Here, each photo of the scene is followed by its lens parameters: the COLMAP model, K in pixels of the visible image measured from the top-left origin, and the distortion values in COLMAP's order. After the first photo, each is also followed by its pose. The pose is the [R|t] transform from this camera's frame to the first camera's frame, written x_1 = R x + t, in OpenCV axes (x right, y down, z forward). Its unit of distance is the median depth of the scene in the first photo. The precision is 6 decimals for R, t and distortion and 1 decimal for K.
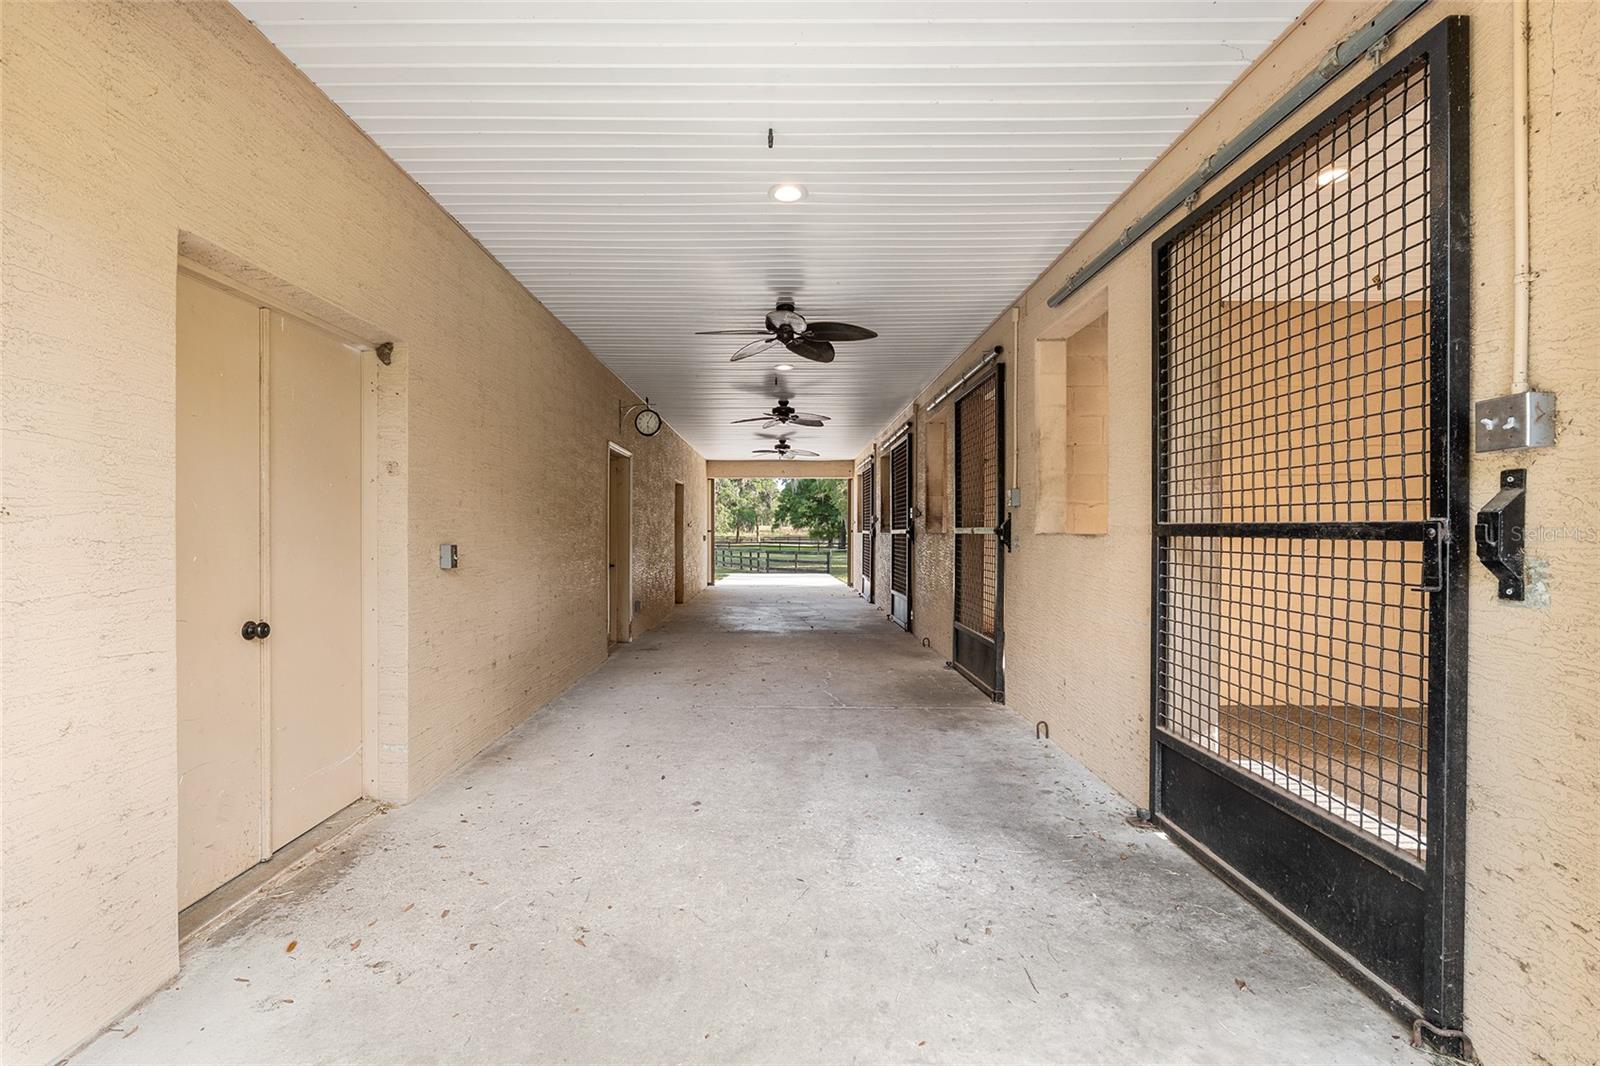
lens RADIAL K [[715.1, 0, 779.7], [0, 715.1, 526.8], [0, 0, 1]] dist [-0.002150, -0.000394]
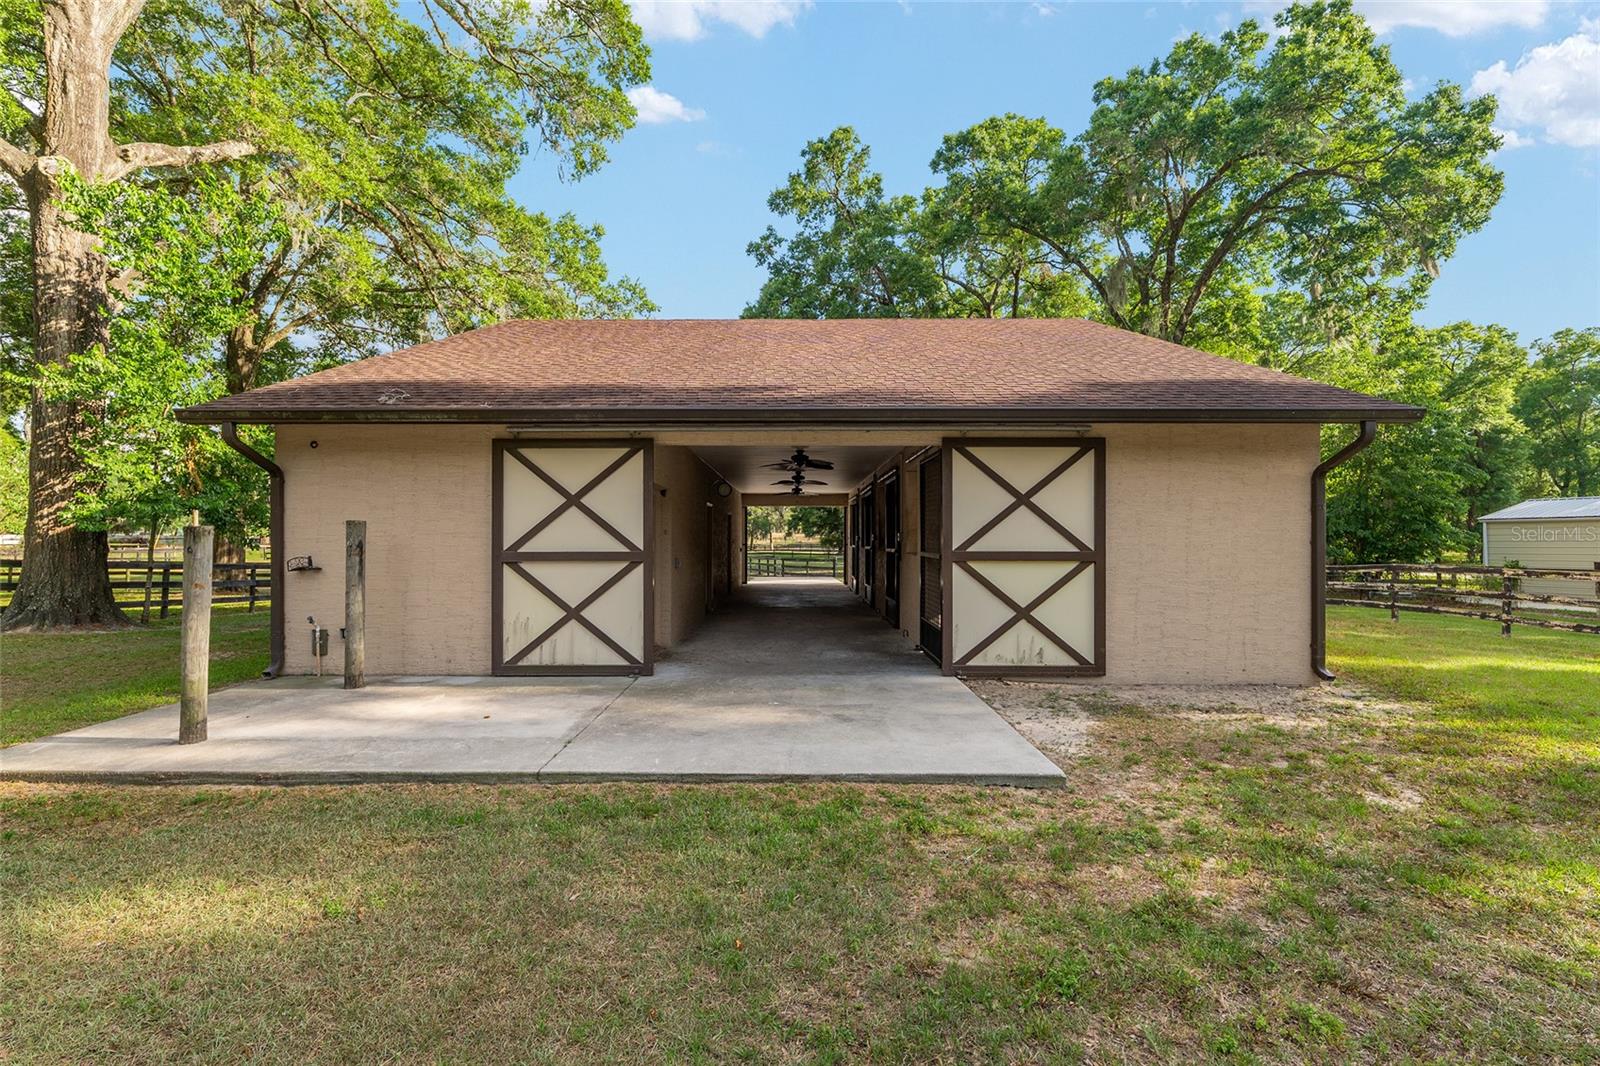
lens RADIAL K [[947.8, 0, 800.0], [0, 947.8, 533.0], [0, 0, 1]] dist [-0.002069, -0.000558]
pose [[0.999922, -0.002622, 0.012214, -0.007643], [0.002504, 0.999950, 0.009678, -0.022029], [-0.012239, -0.009647, 0.999879, -0.539574]]
